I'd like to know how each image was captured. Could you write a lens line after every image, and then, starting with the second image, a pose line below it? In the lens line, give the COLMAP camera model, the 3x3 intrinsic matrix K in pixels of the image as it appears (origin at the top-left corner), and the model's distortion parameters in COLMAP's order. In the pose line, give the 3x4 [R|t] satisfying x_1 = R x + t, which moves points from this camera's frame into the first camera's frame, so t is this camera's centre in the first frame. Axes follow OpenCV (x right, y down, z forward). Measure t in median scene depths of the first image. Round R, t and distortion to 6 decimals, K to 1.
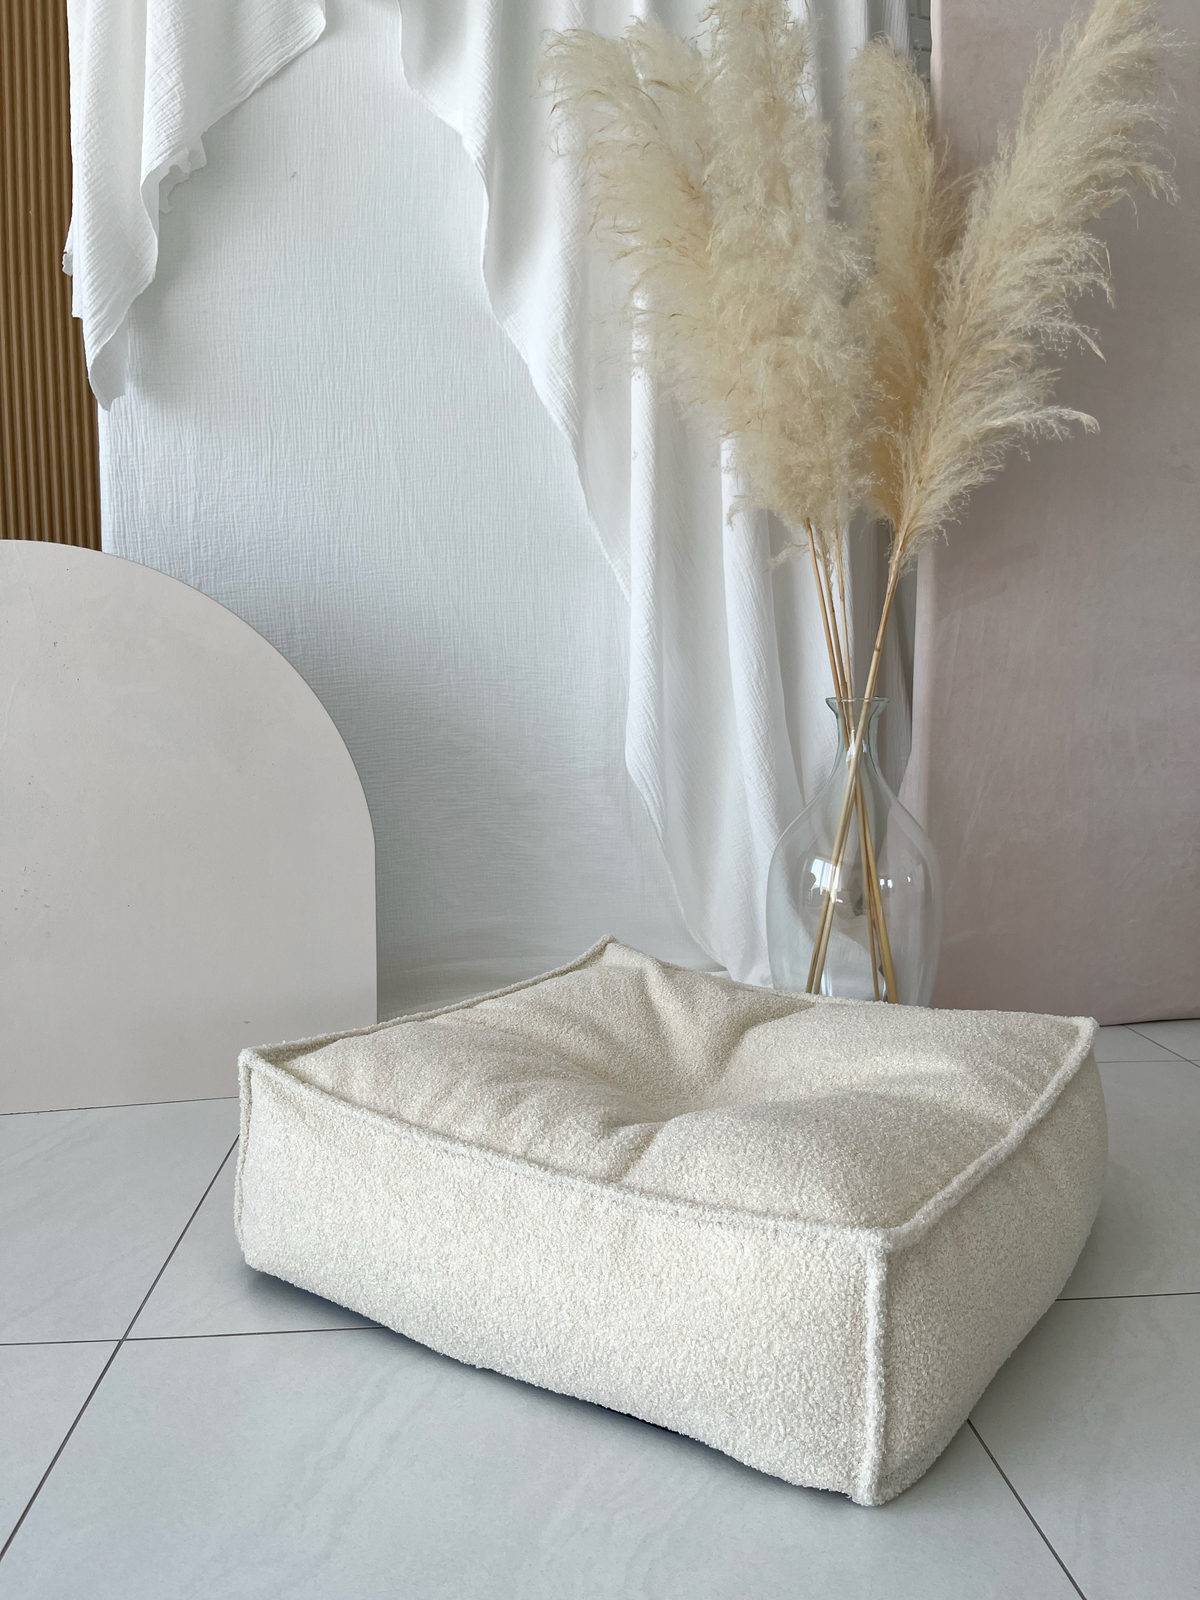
lens RADIAL K [[1215.7, 0, 599.7], [0, 1215.7, 800.1], [0, 0, 1]] dist [0.046603, -0.070590]
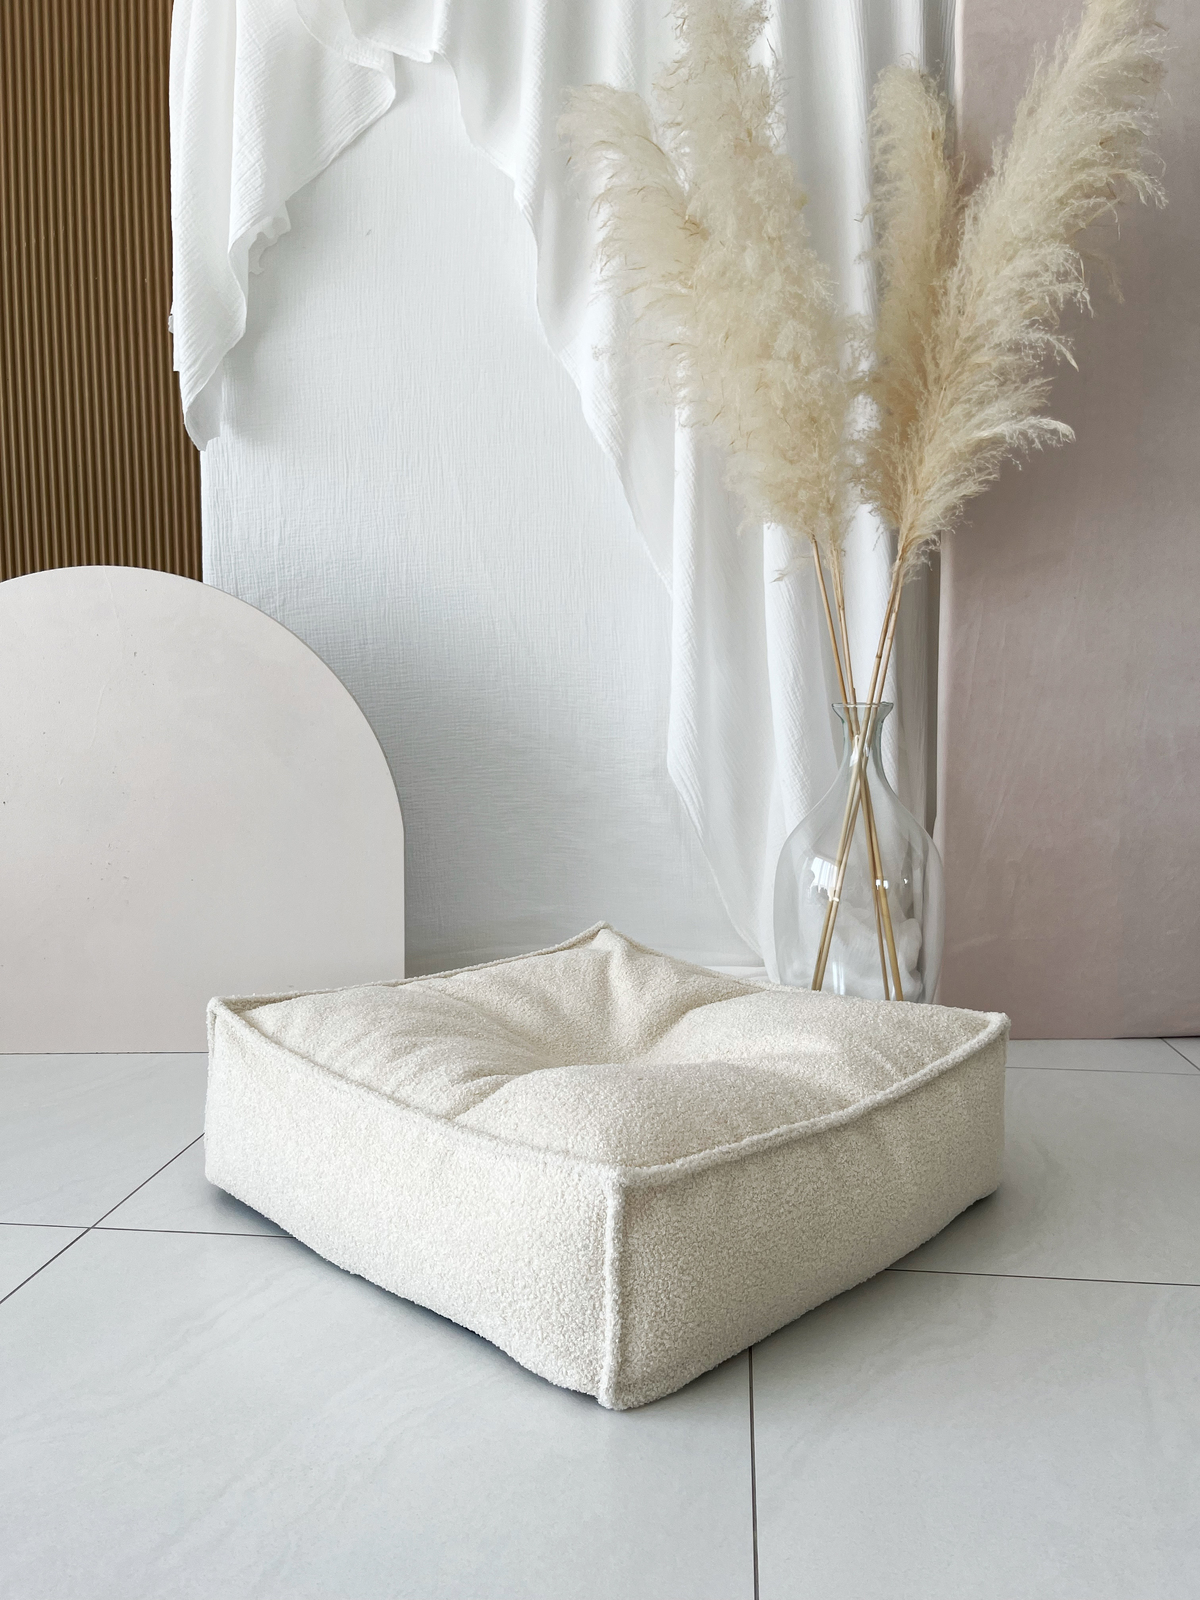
lens RADIAL K [[1215.7, 0, 604.8], [0, 1215.7, 810.3], [0, 0, 1]] dist [0.046603, -0.070590]
pose [[0.981672, 0.021245, -0.189388, 0.290482], [-0.020678, 0.999774, 0.004968, 0.008978], [0.189451, -0.000961, 0.981890, -0.083992]]
